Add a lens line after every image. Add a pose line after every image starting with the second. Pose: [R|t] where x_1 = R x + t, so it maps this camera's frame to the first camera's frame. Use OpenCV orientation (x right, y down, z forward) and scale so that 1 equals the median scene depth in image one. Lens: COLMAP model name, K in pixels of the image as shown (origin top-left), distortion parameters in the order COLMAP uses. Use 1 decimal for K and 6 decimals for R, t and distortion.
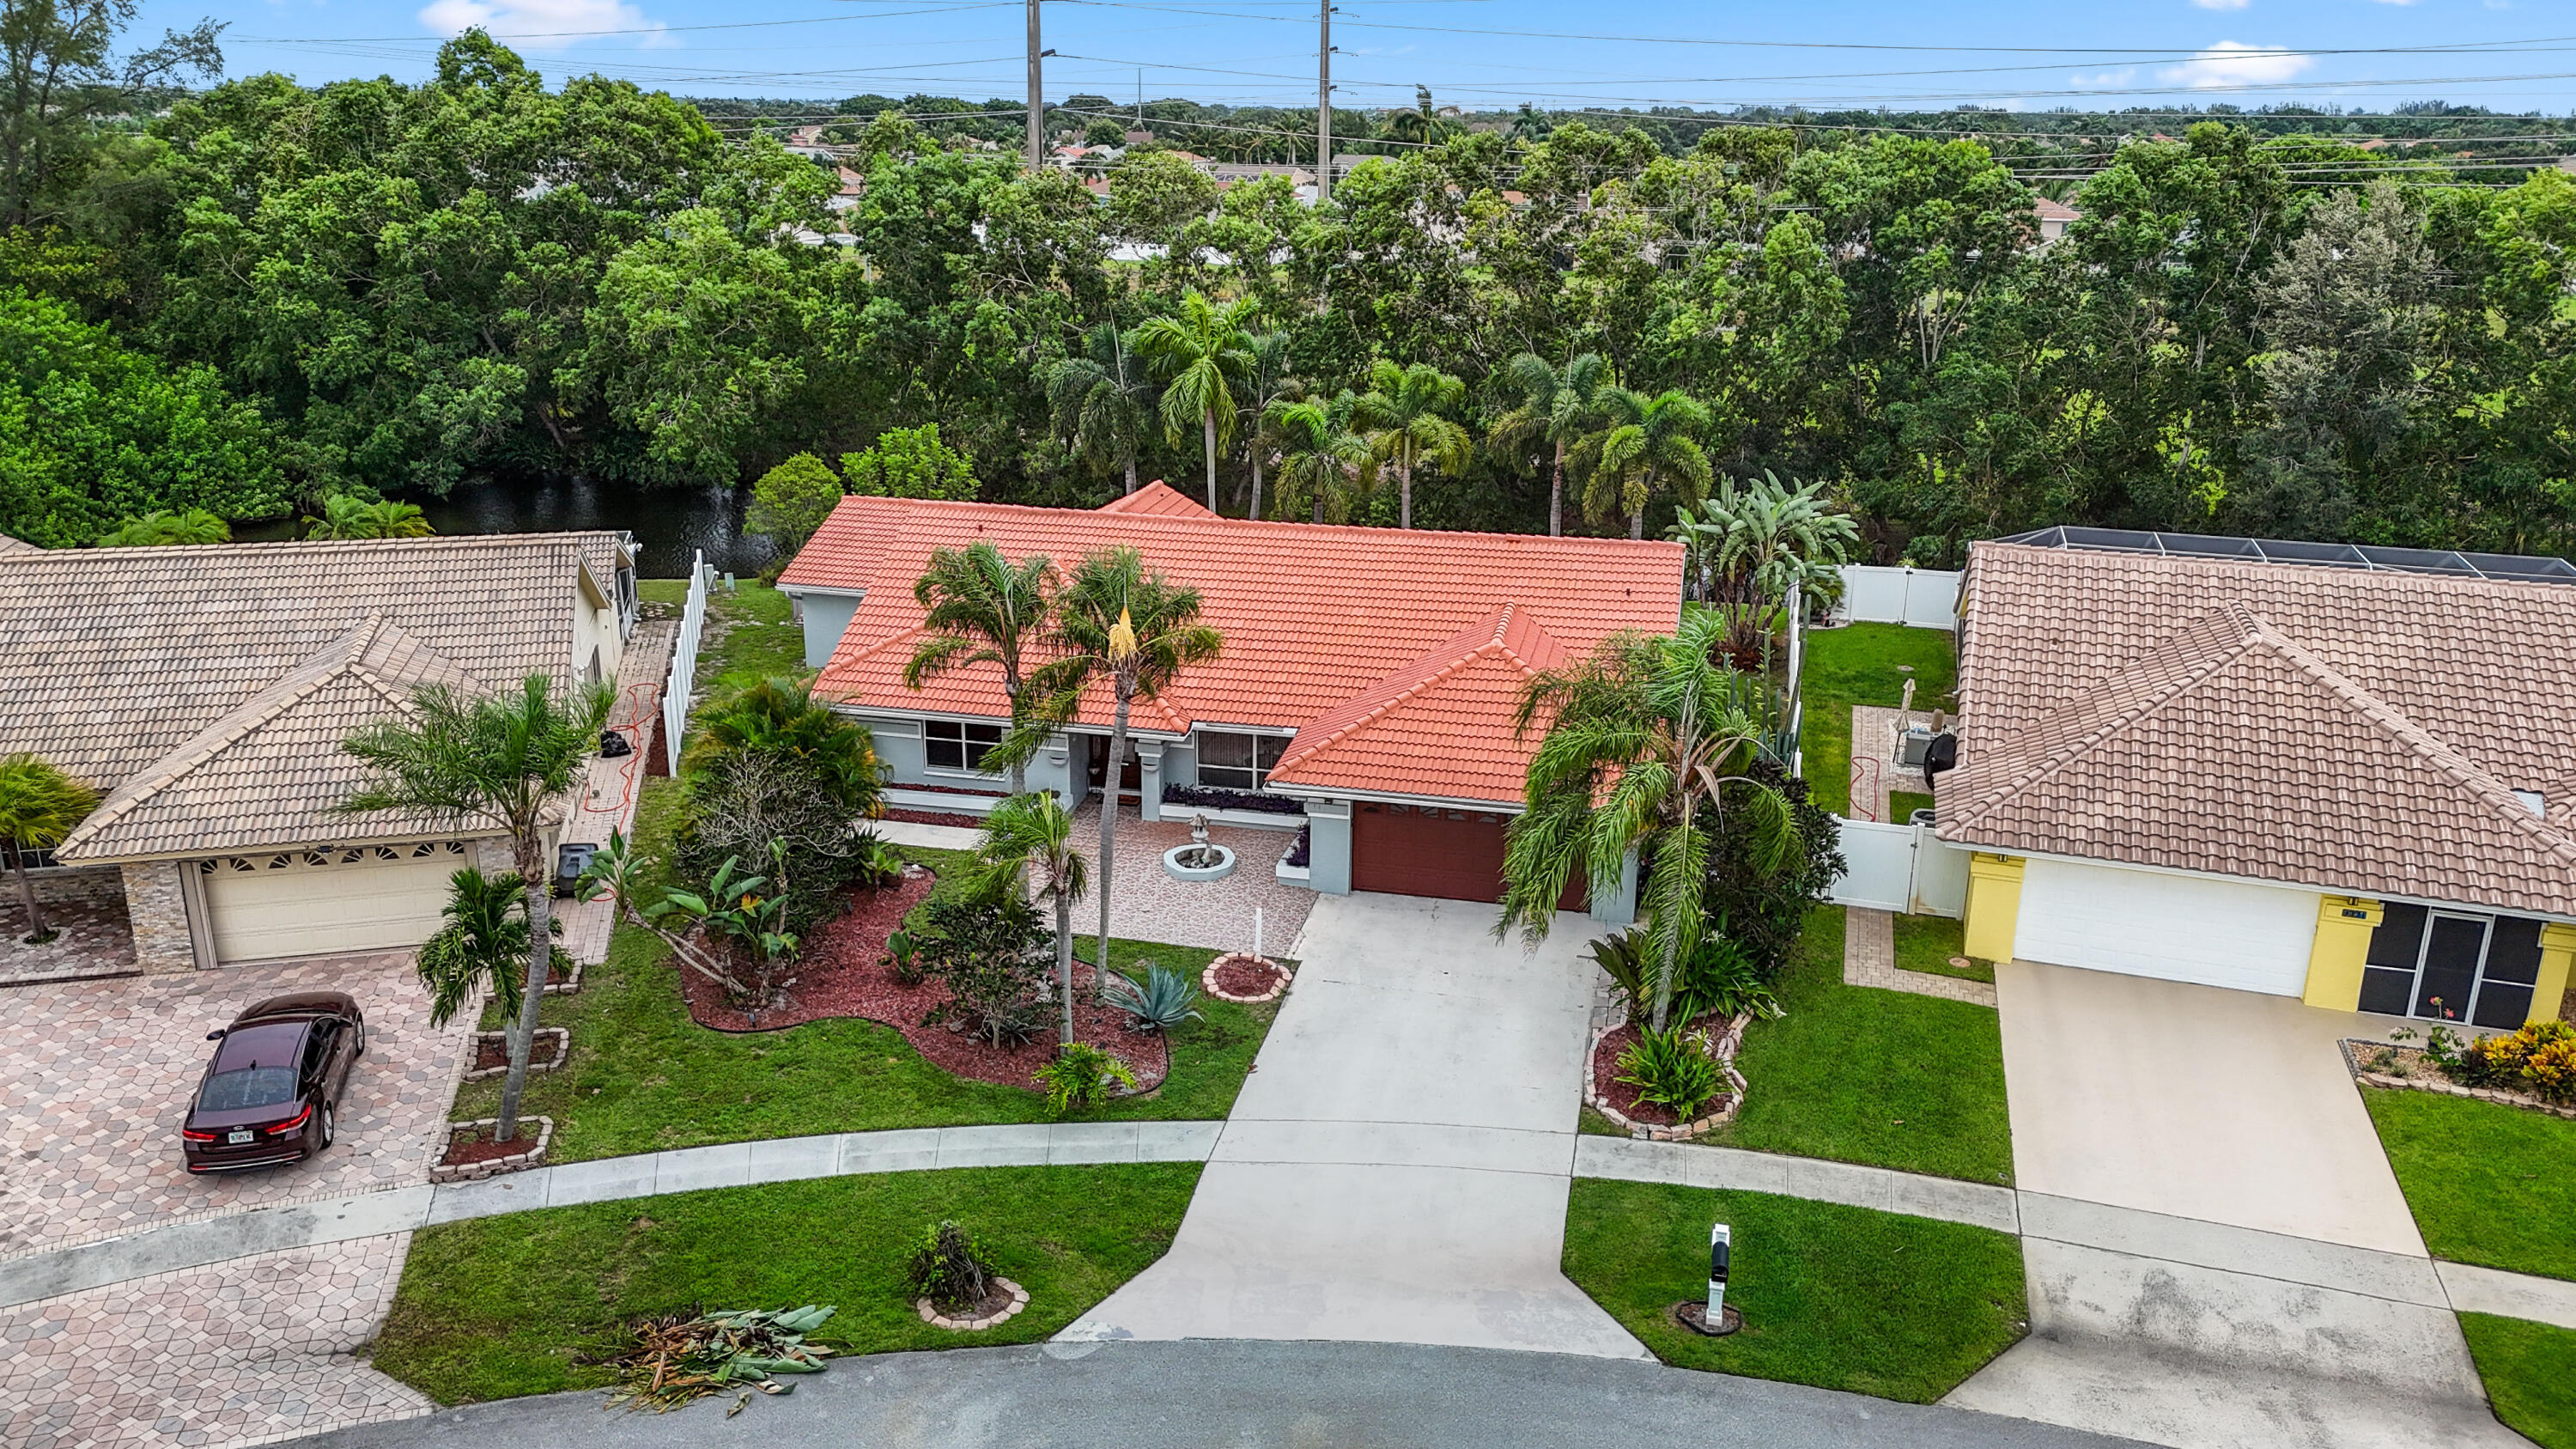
lens RADIAL K [[1815.3, 0, 1339.3], [0, 1815.3, 714.7], [0, 0, 1]] dist [0.076714, -0.085189]
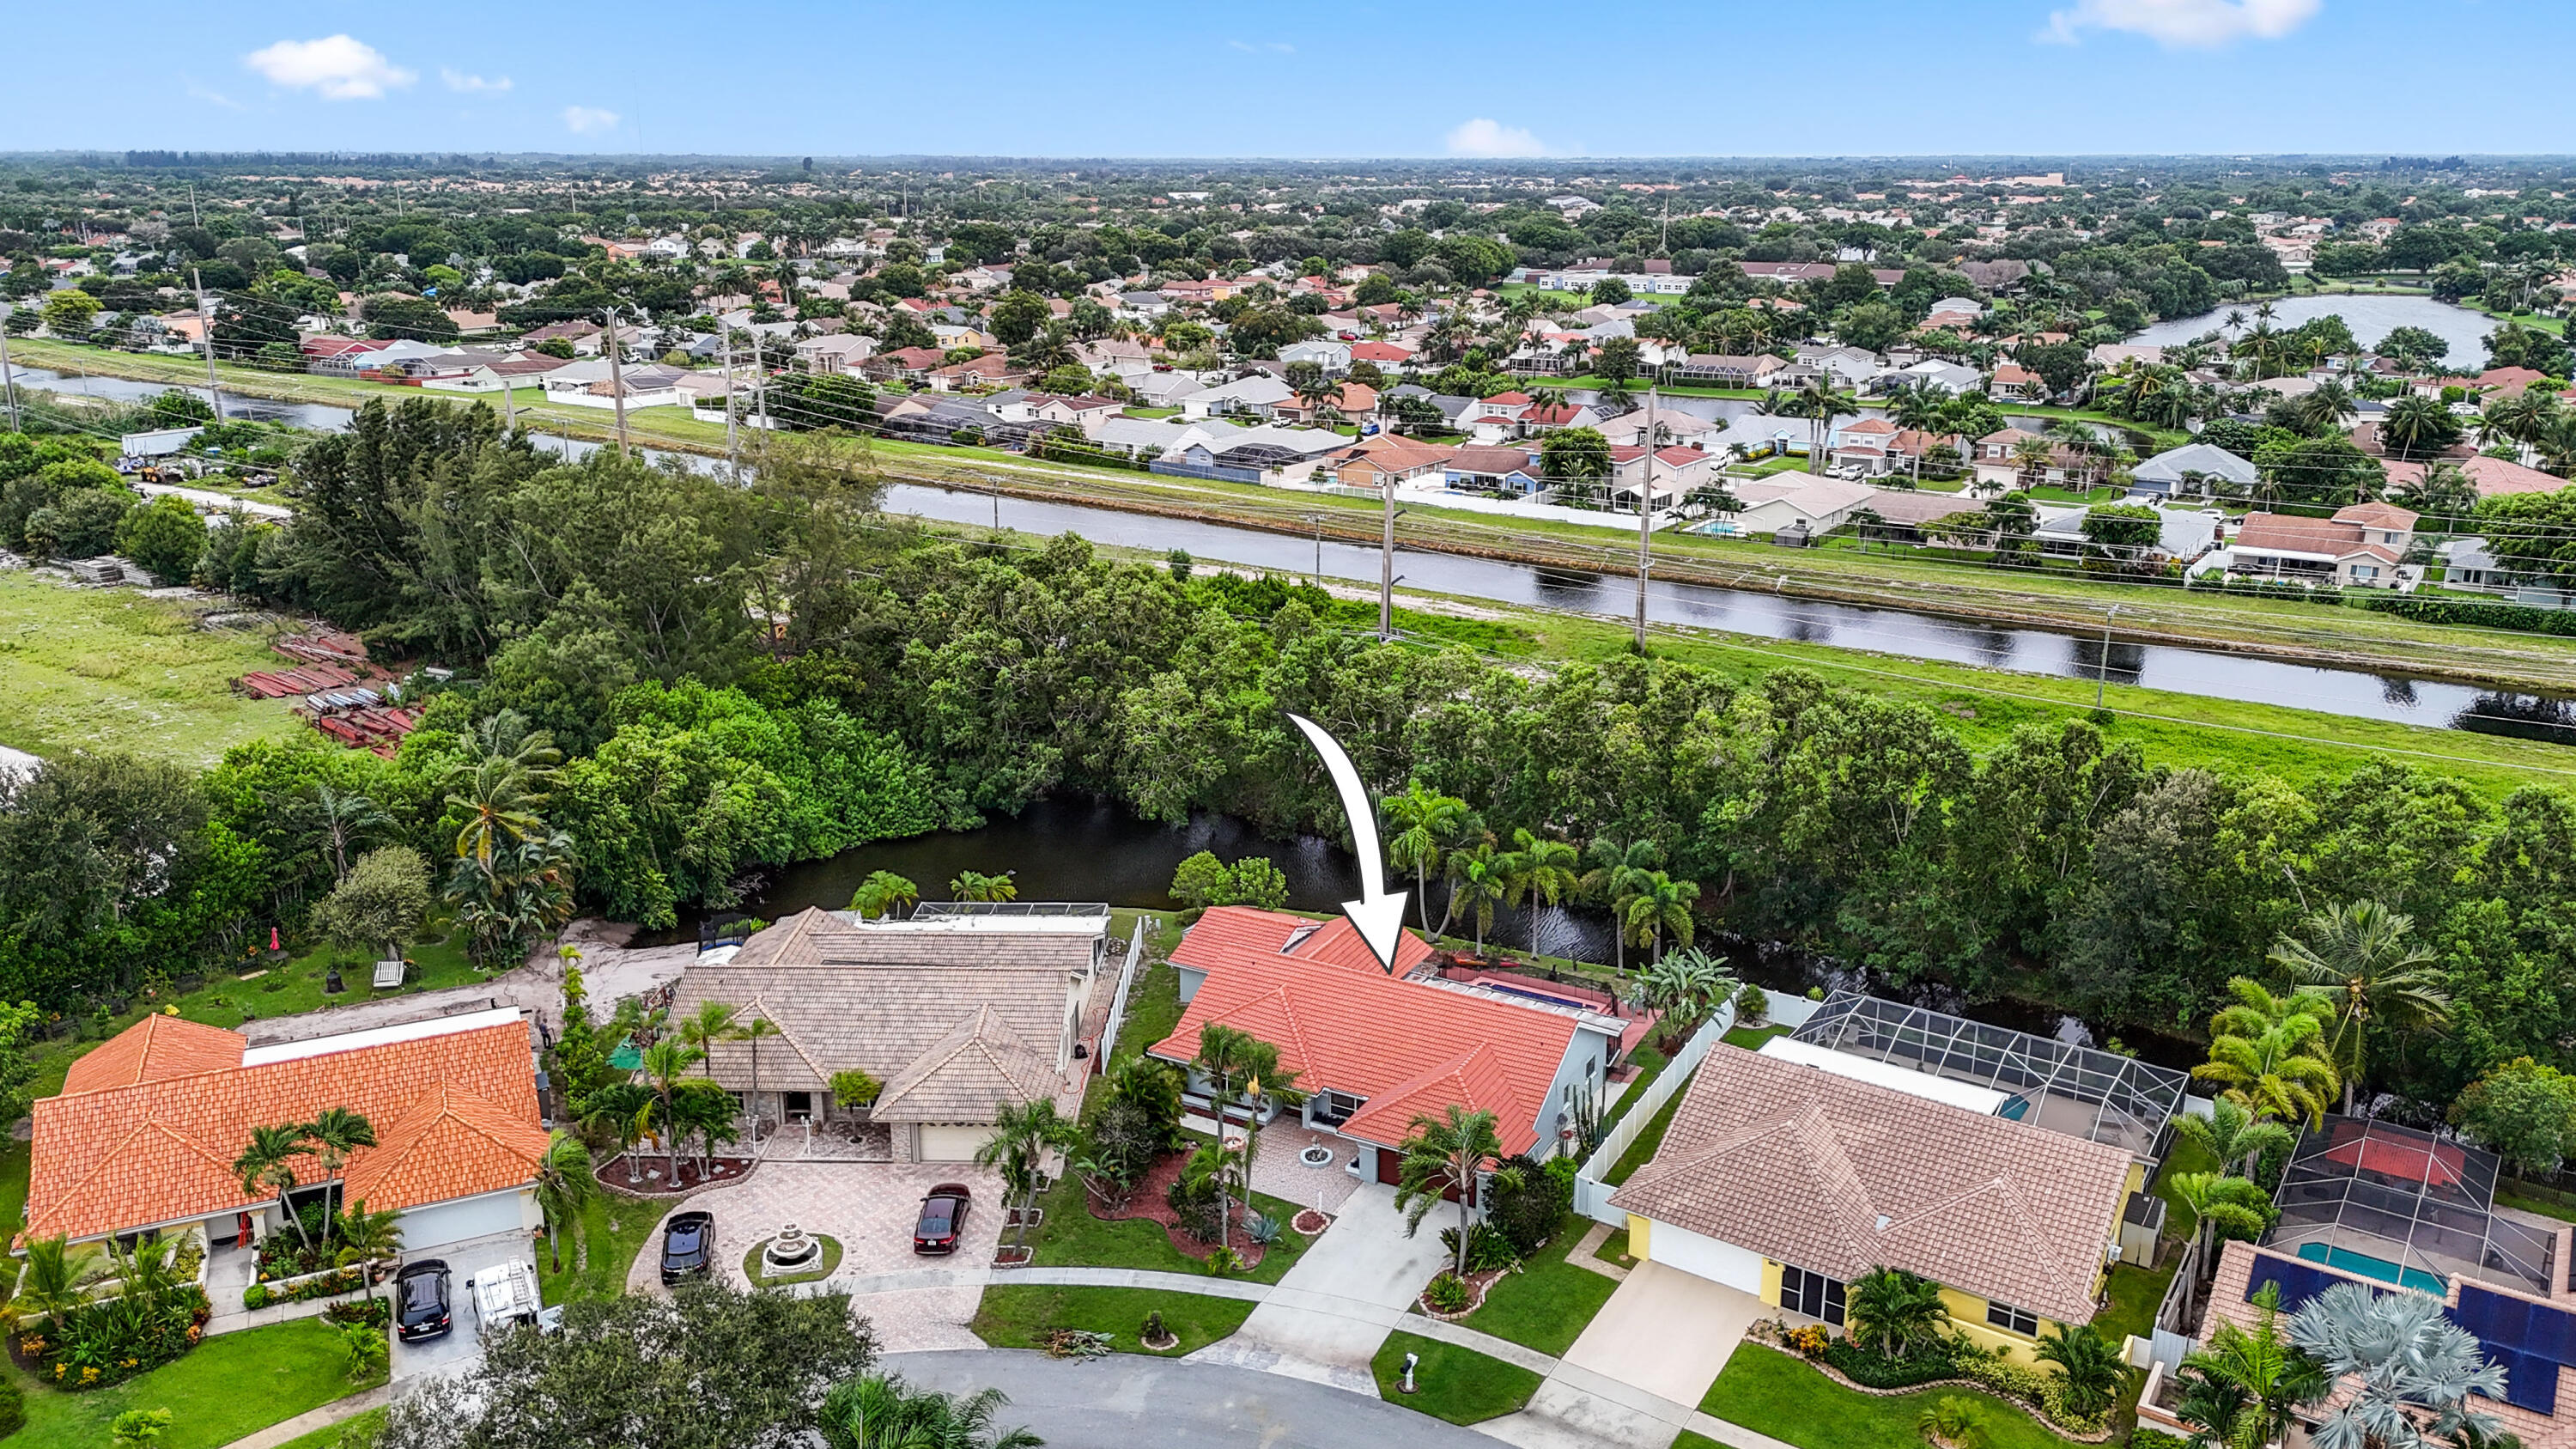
lens RADIAL K [[1815.3, 0, 1339.3], [0, 1815.3, 714.7], [0, 0, 1]] dist [0.076714, -0.085189]
pose [[0.960586, 0.058663, -0.271721, 0.667094], [-0.071646, 0.996702, -0.038101, -0.477323], [0.268590, 0.056067, 0.961621, -1.460419]]
